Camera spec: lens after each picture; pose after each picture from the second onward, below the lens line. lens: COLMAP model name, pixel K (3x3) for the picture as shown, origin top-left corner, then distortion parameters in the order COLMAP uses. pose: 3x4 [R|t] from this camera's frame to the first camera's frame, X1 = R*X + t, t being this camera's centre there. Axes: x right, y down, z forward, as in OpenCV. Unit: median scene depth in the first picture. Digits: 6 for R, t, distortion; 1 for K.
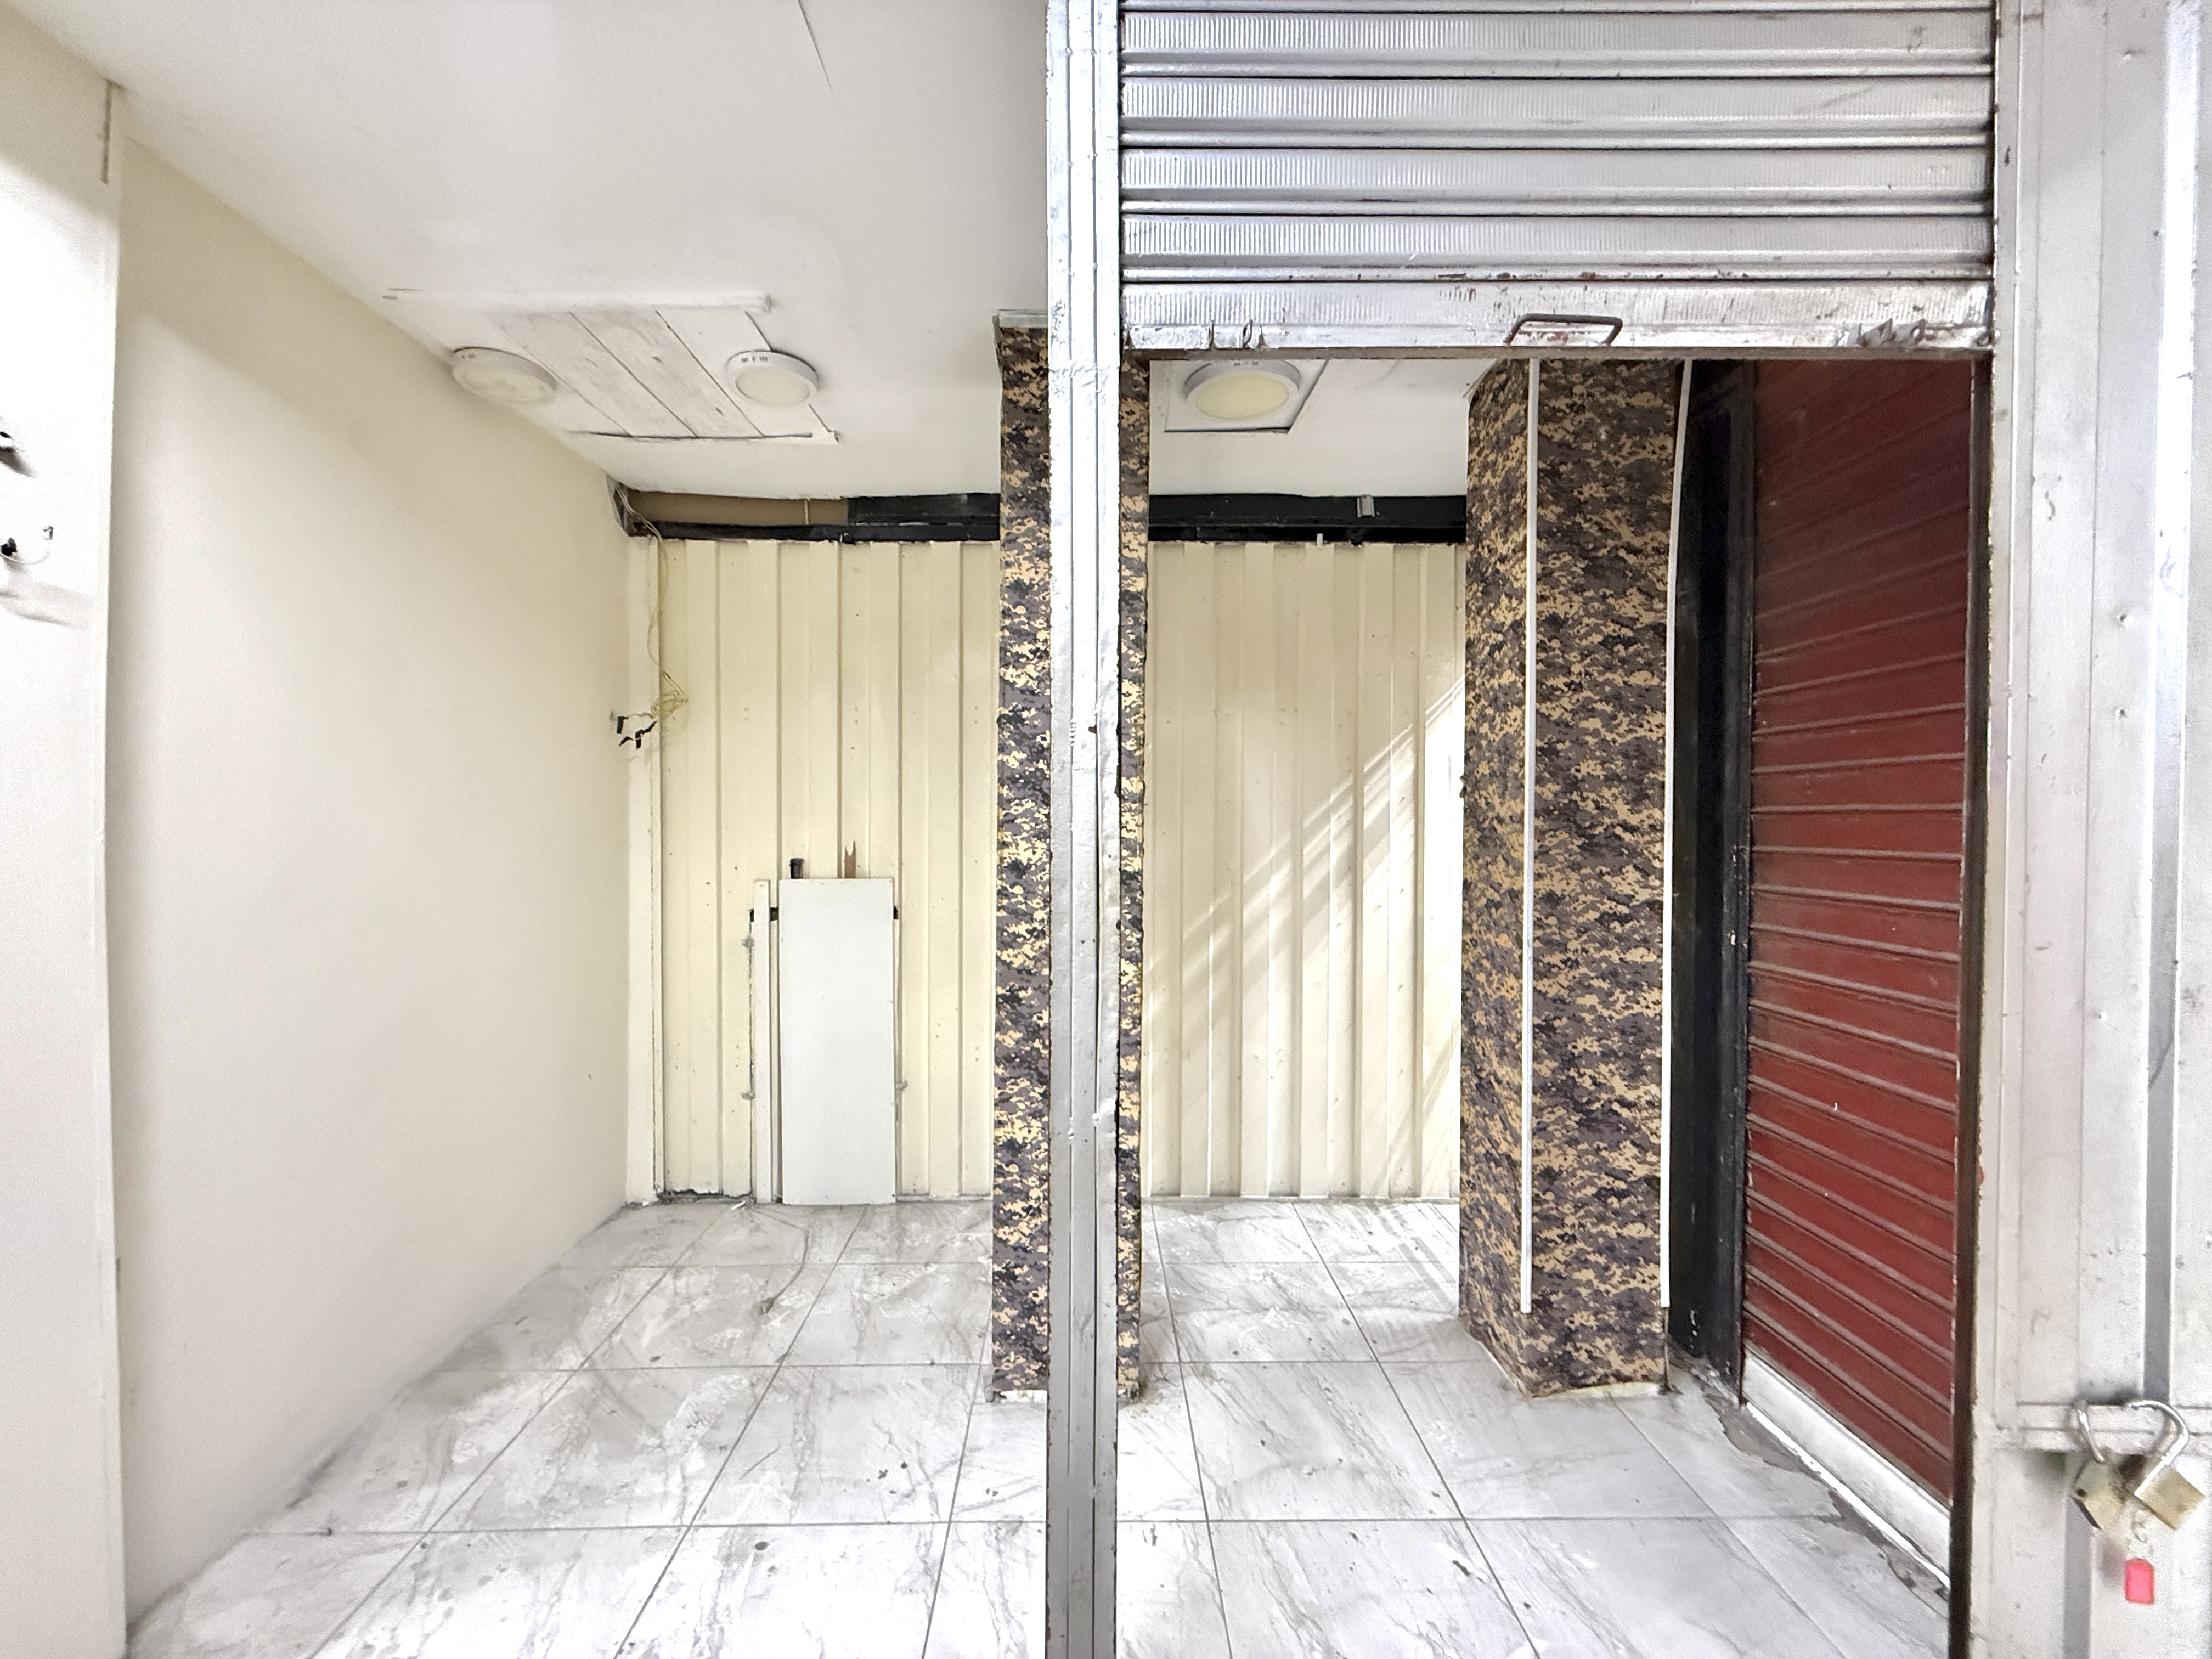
lens RADIAL K [[879.1, 0, 1096.9], [0, 879.1, 829.3], [0, 0, 1]] dist [-0.000377, 0.000621]
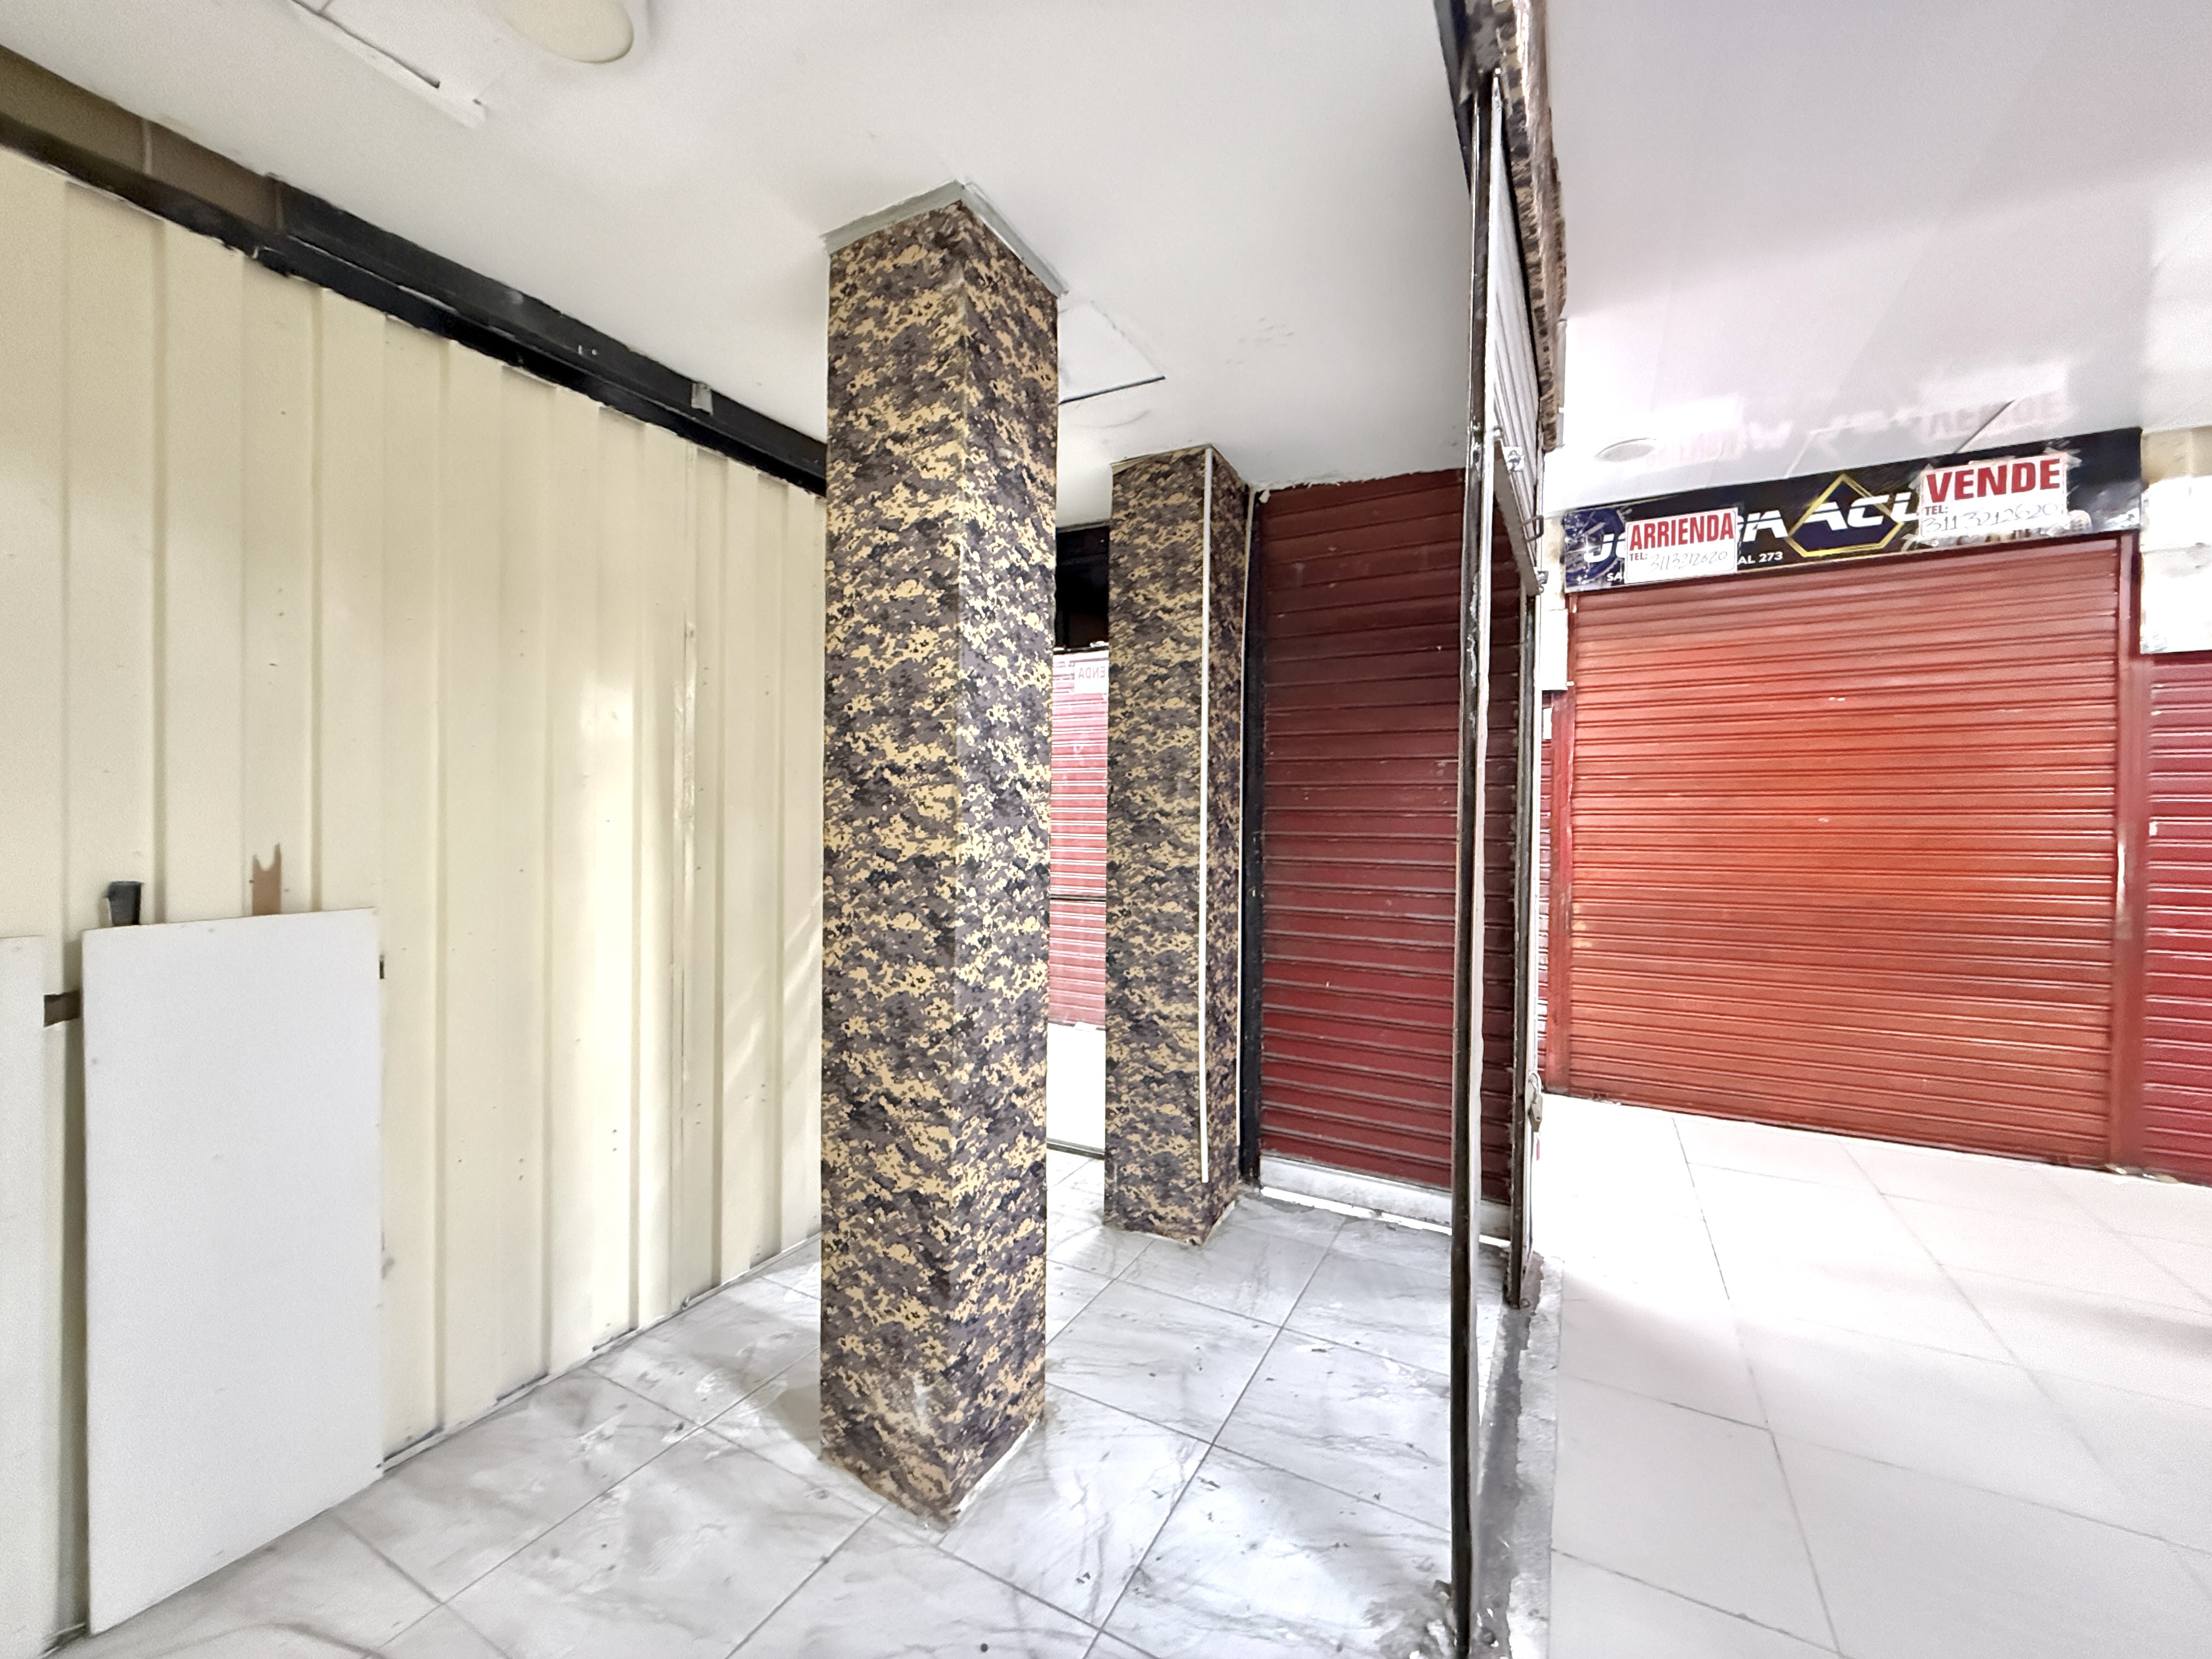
lens RADIAL K [[879.1, 0, 1096.9], [0, 879.1, 829.3], [0, 0, 1]] dist [-0.000377, 0.000621]
pose [[0.494915, -0.006434, 0.868918, -0.748070], [0.001562, 0.999978, 0.006515, 0.004349], [-0.868940, -0.001867, 0.494914, 0.481851]]
